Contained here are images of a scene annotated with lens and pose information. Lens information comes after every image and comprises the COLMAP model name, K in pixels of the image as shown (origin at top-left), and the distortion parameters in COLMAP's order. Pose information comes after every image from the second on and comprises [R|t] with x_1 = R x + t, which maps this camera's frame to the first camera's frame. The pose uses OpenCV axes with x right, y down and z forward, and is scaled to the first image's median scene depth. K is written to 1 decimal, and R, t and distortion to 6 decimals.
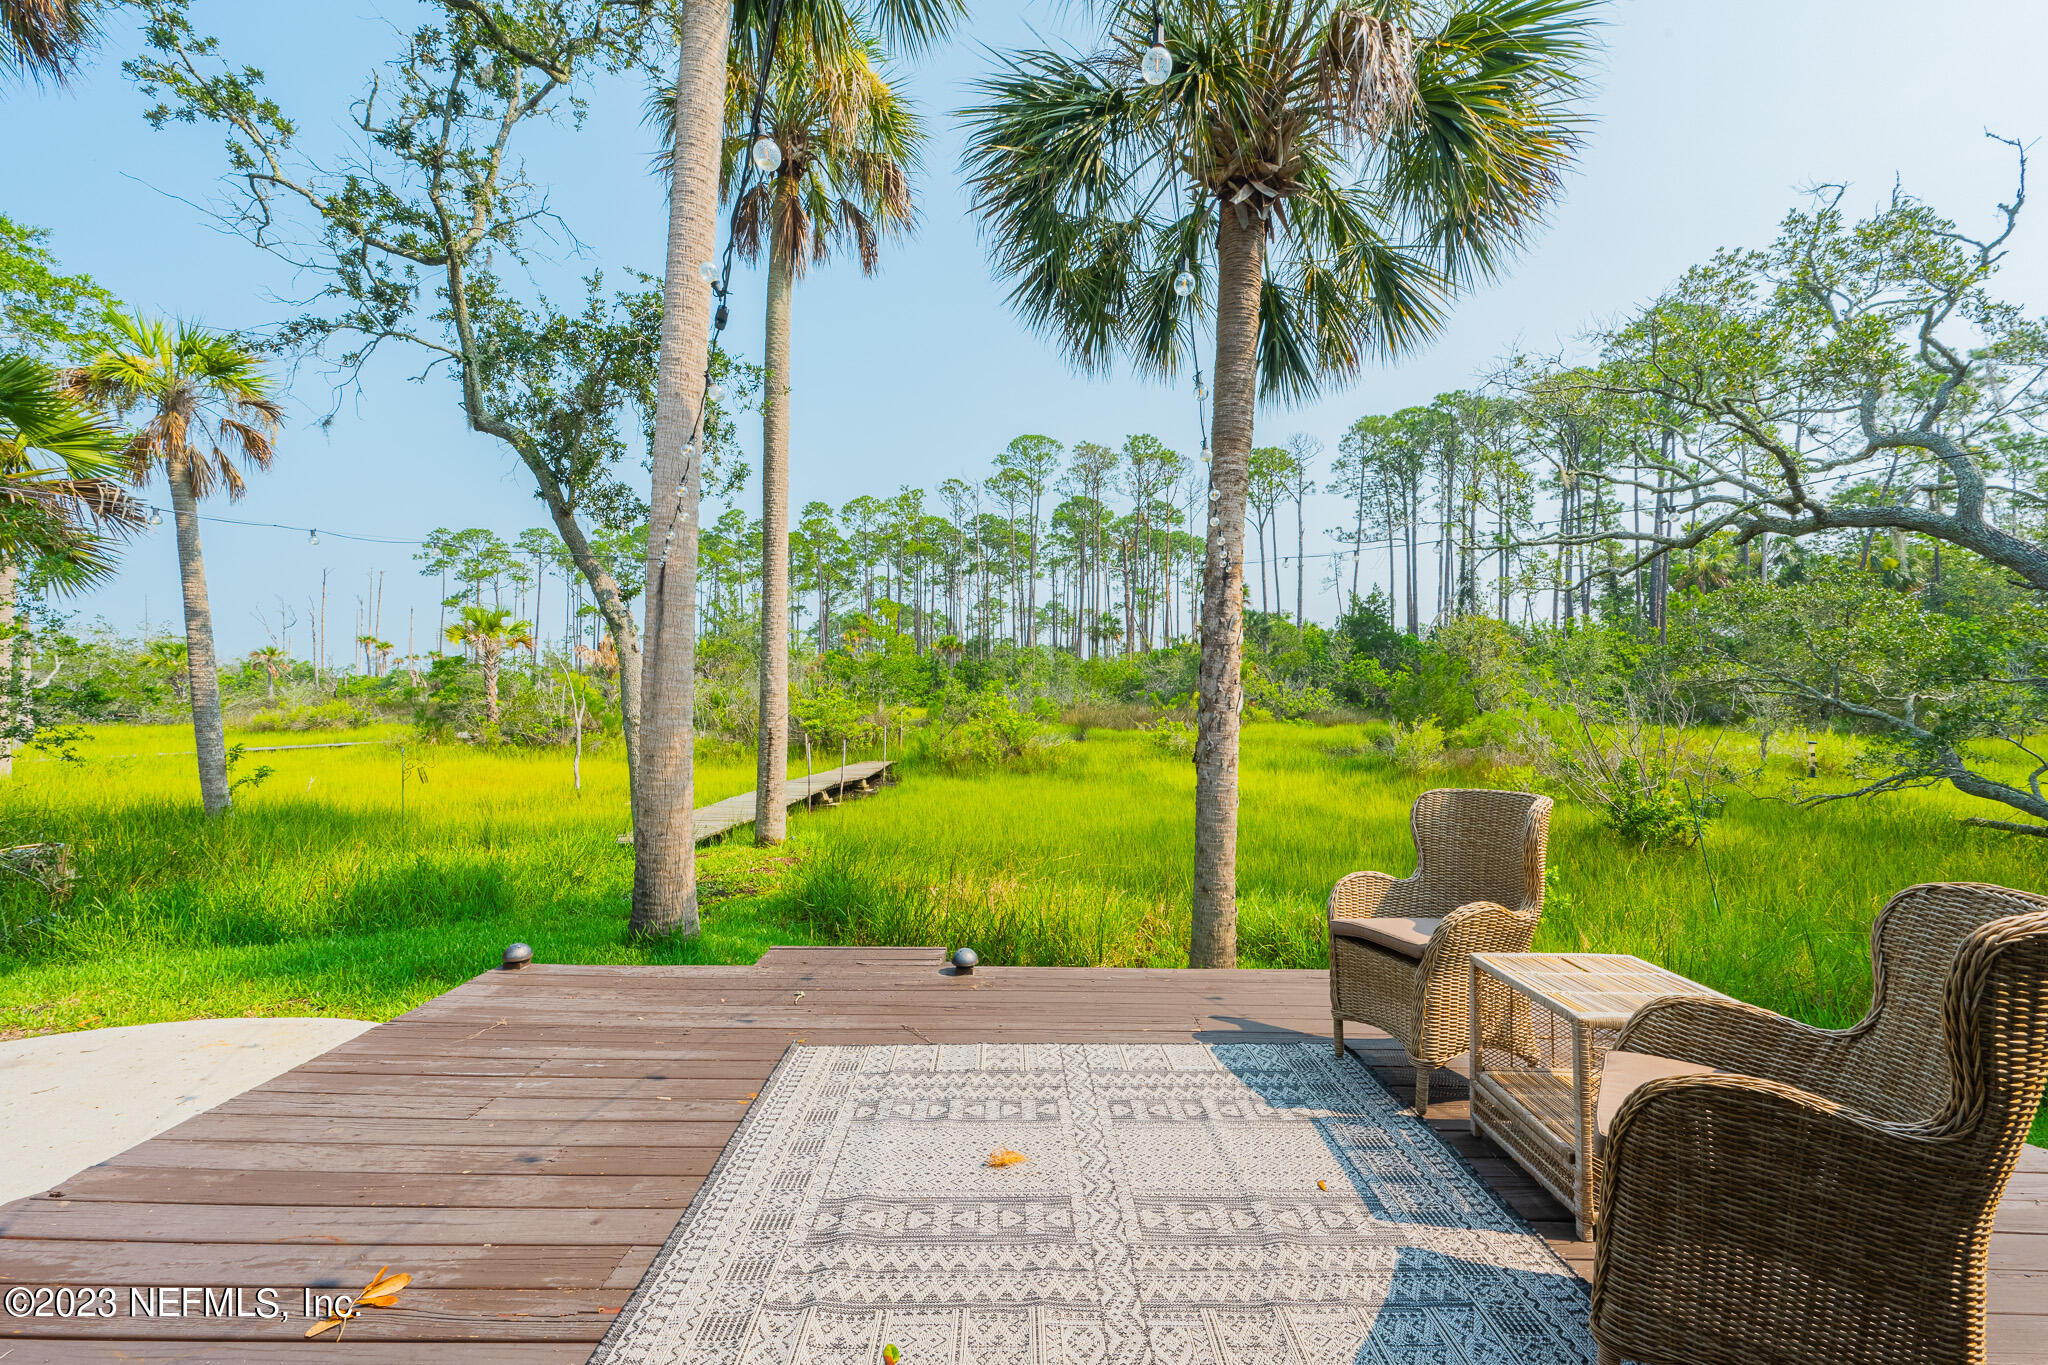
lens RADIAL K [[808.1, 0, 1027.9], [0, 808.1, 688.9], [0, 0, 1]] dist [-0.001448, -0.000212]
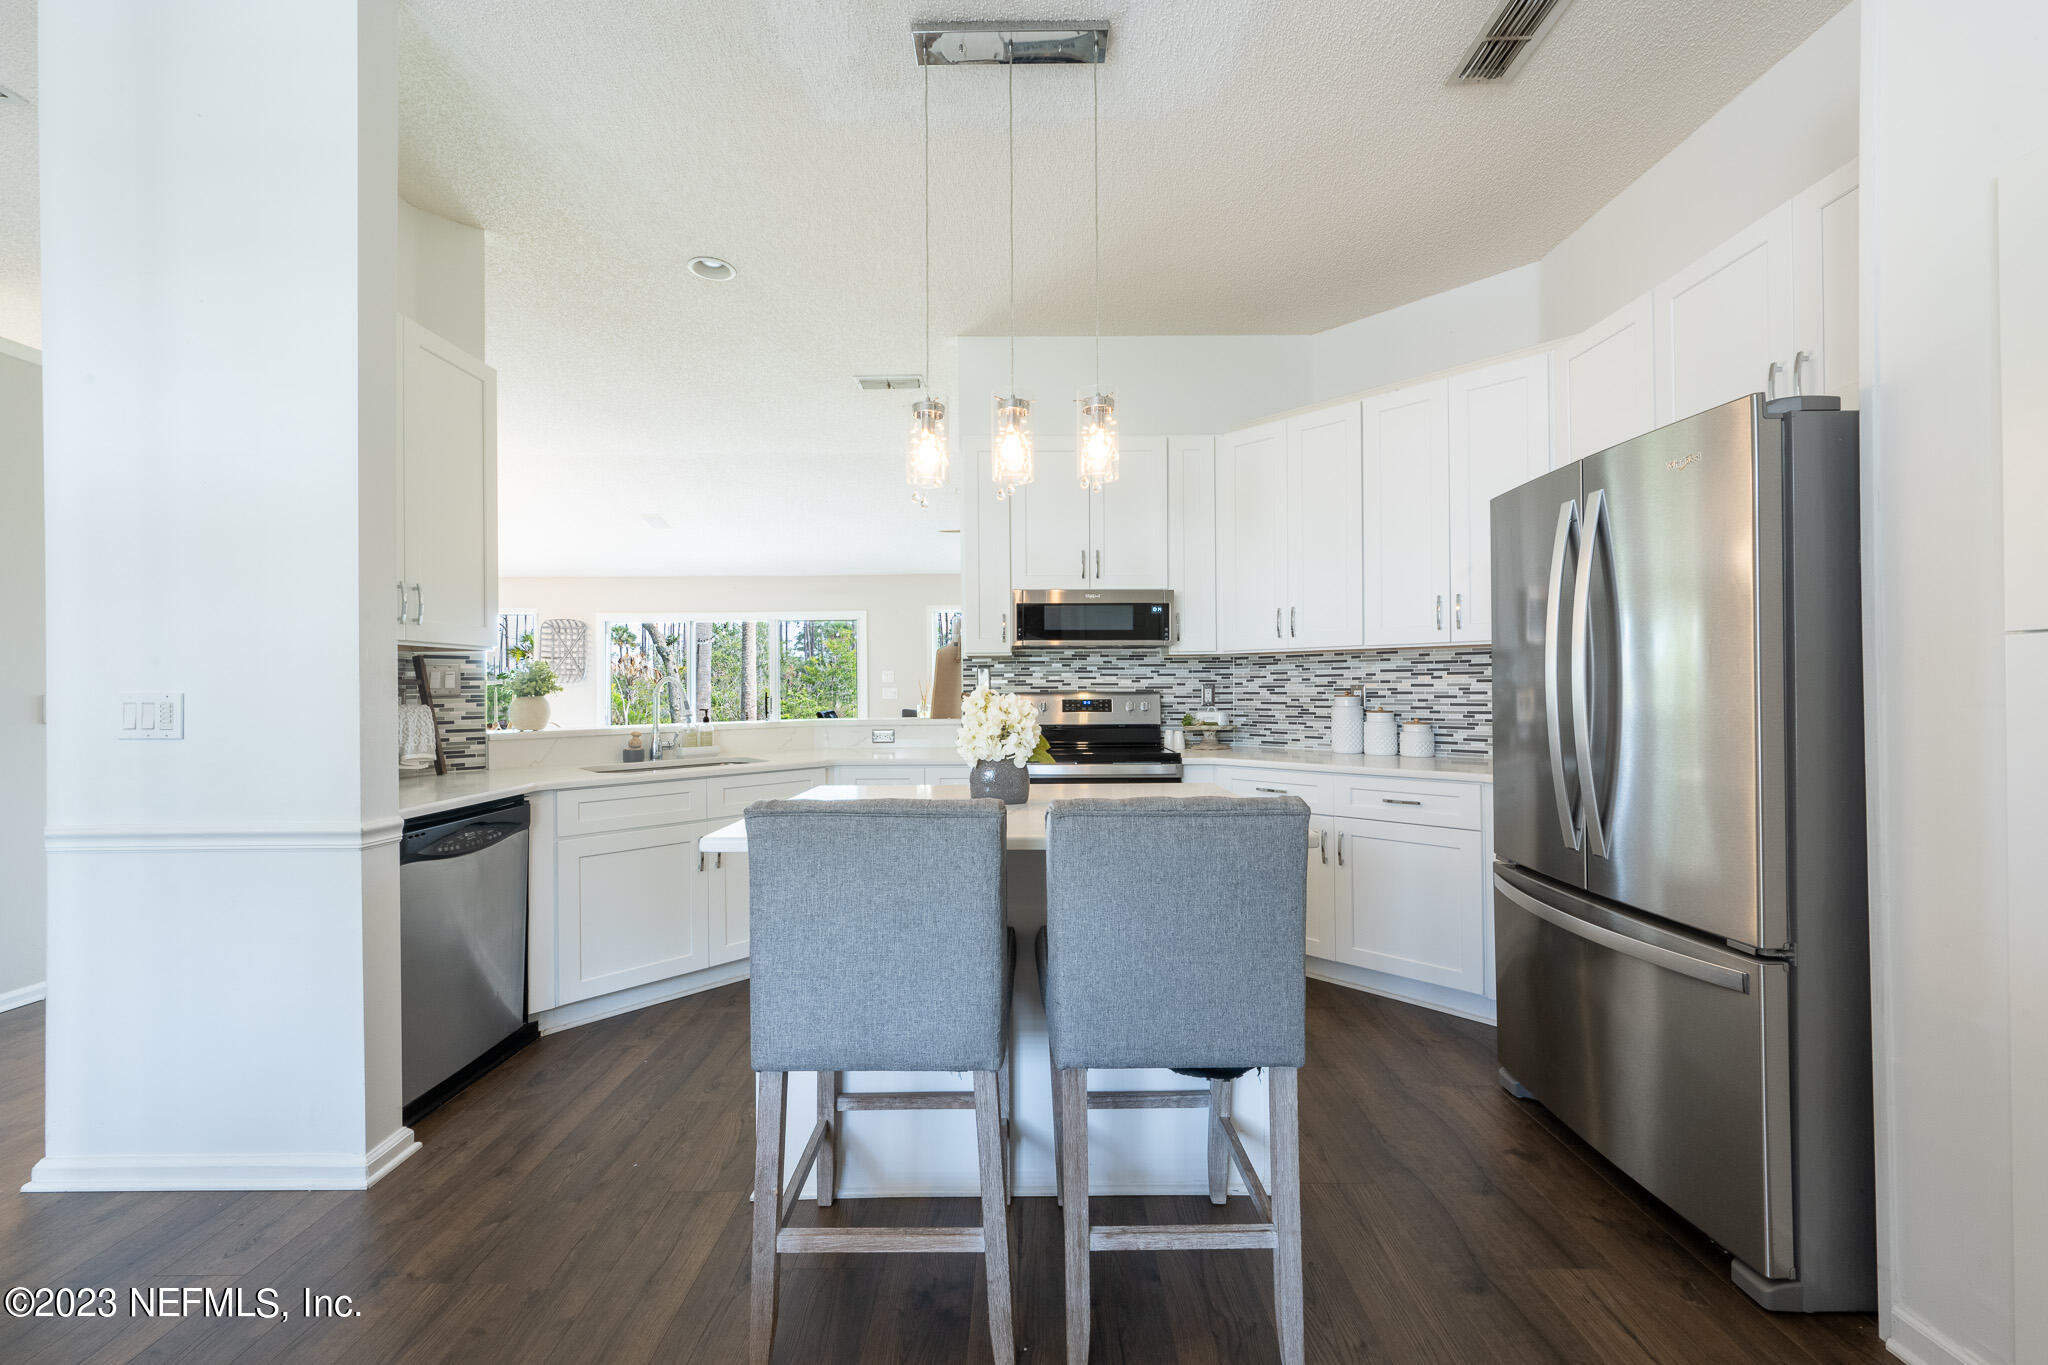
lens RADIAL K [[808.1, 0, 1024.2], [0, 808.1, 683.0], [0, 0, 1]] dist [-0.001448, -0.000212]
pose [[0.999889, -0.011212, 0.009820, 0.146636], [0.011300, 0.999896, -0.008965, 0.002099], [-0.009719, 0.009075, 0.999912, -0.412821]]
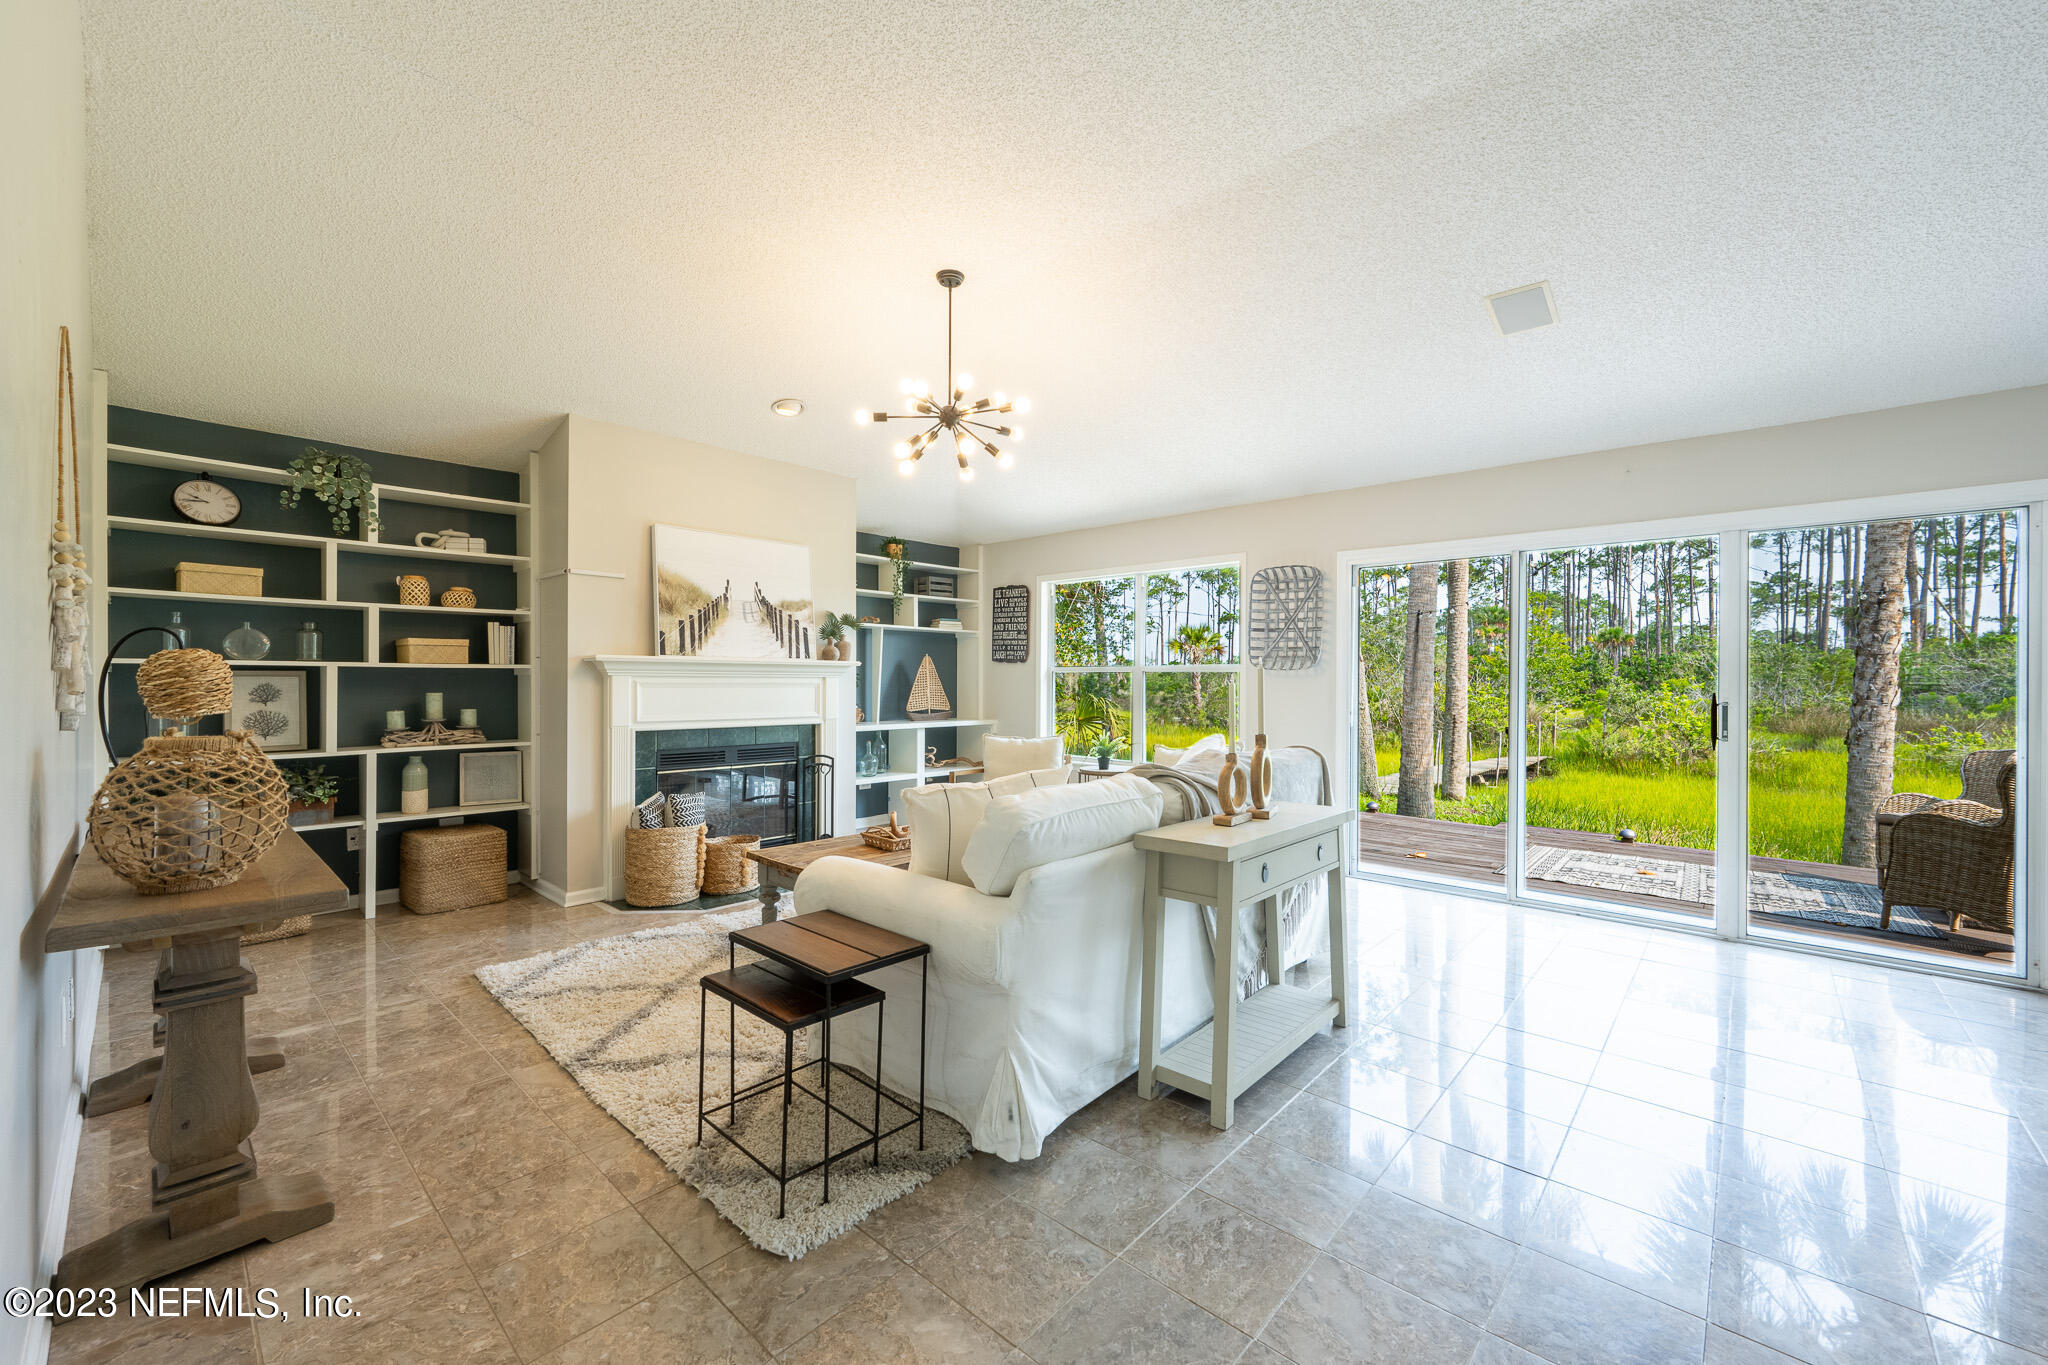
lens RADIAL K [[808.1, 0, 1032.7], [0, 808.1, 681.8], [0, 0, 1]] dist [-0.001448, -0.000212]
pose [[0.752213, 0.003444, -0.658911, 0.021004], [-0.007264, 0.999969, -0.003067, 0.000919], [0.658880, 0.007093, 0.752215, -0.240679]]
